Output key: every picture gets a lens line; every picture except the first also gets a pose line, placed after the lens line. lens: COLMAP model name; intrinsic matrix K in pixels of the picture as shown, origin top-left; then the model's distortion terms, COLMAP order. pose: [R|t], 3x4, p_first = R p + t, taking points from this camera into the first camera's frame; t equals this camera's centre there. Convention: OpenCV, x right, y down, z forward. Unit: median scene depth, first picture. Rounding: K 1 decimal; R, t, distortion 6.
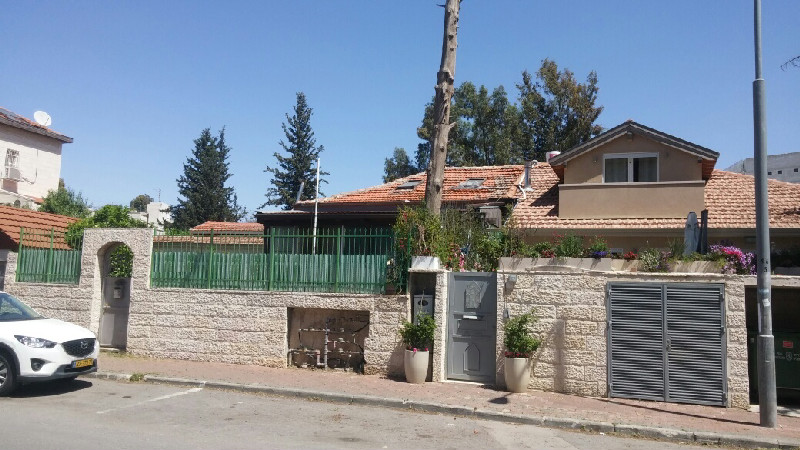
lens RADIAL K [[644.0, 0, 400.0], [0, 644.0, 225.0], [0, 0, 1]] dist [0.058993, -0.089371]
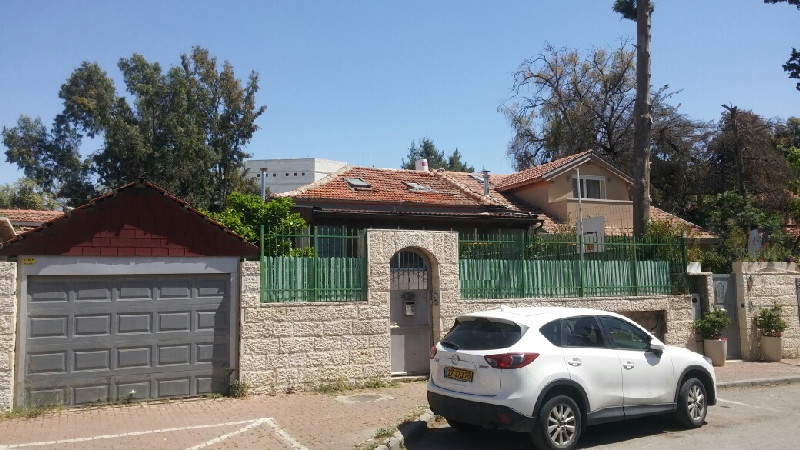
lens RADIAL K [[651.6, 0, 400.0], [0, 651.6, 225.0], [0, 0, 1]] dist [0.054648, -0.001999]
pose [[0.724369, 0.024683, 0.688970, -0.252630], [-0.032565, 0.999468, -0.001569, 0.000065], [-0.688643, -0.021300, 0.724788, 0.102337]]
